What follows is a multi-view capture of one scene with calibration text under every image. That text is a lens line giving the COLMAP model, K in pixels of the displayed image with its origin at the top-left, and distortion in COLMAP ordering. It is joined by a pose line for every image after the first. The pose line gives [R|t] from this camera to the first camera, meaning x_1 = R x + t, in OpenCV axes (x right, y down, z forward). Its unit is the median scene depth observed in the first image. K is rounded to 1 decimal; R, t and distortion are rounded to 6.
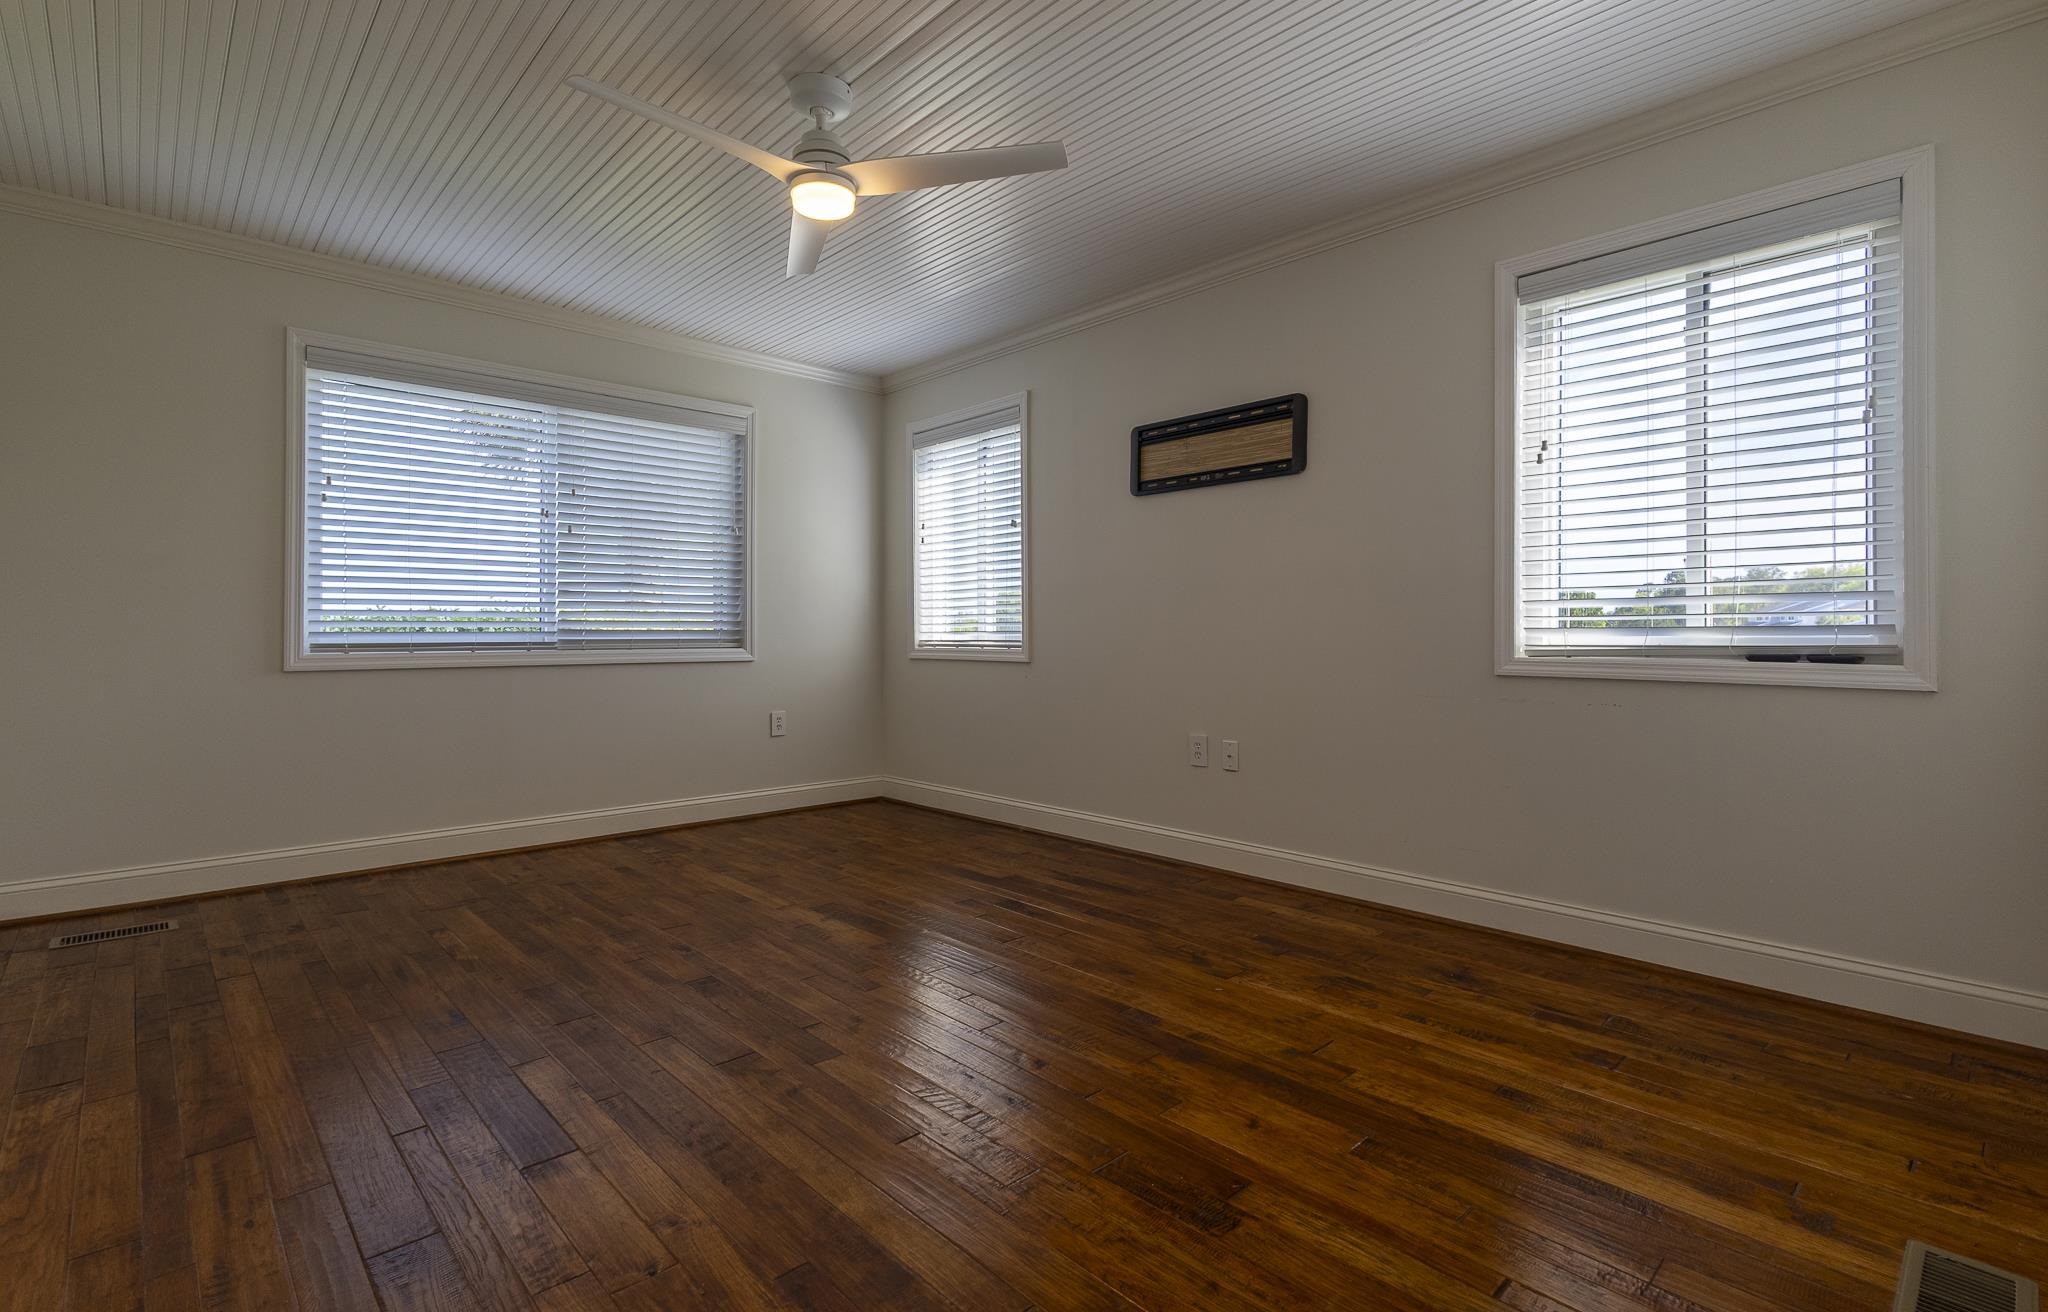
lens RADIAL K [[967.6, 0, 1018.0], [0, 967.6, 630.7], [0, 0, 1]] dist [0.013801, 0.000157]
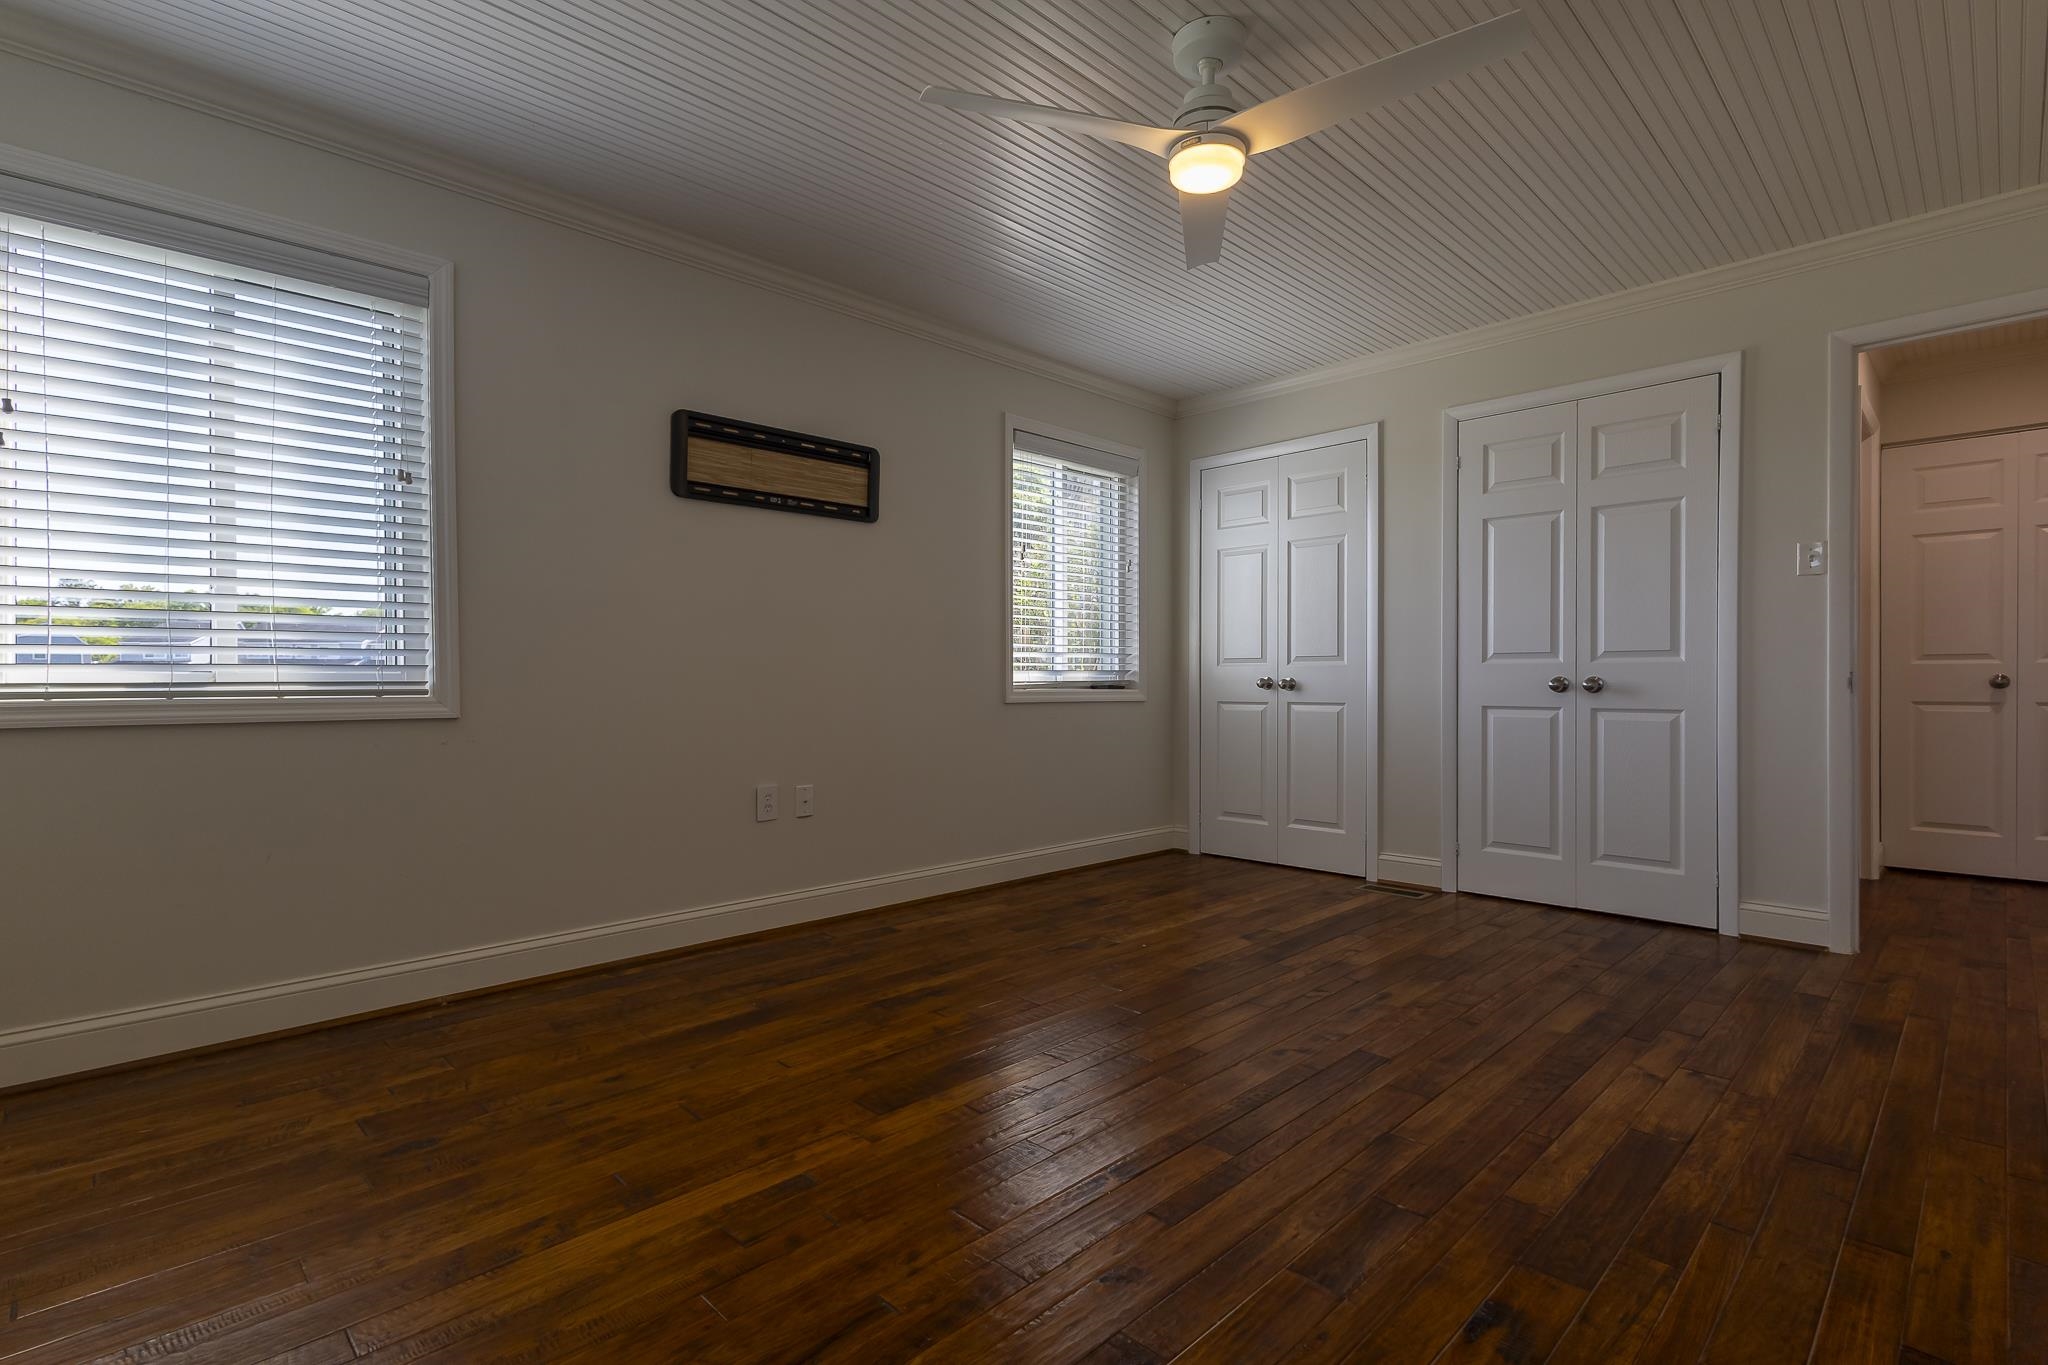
lens RADIAL K [[945.1, 0, 1024.0], [0, 945.1, 682.5], [0, 0, 1]] dist [0.011382, -0.002275]
pose [[-0.029665, -0.000237, 0.999560, -0.986369], [-0.000389, 1.000000, 0.000226, 0.017283], [-0.999560, -0.000382, -0.029665, 1.123101]]
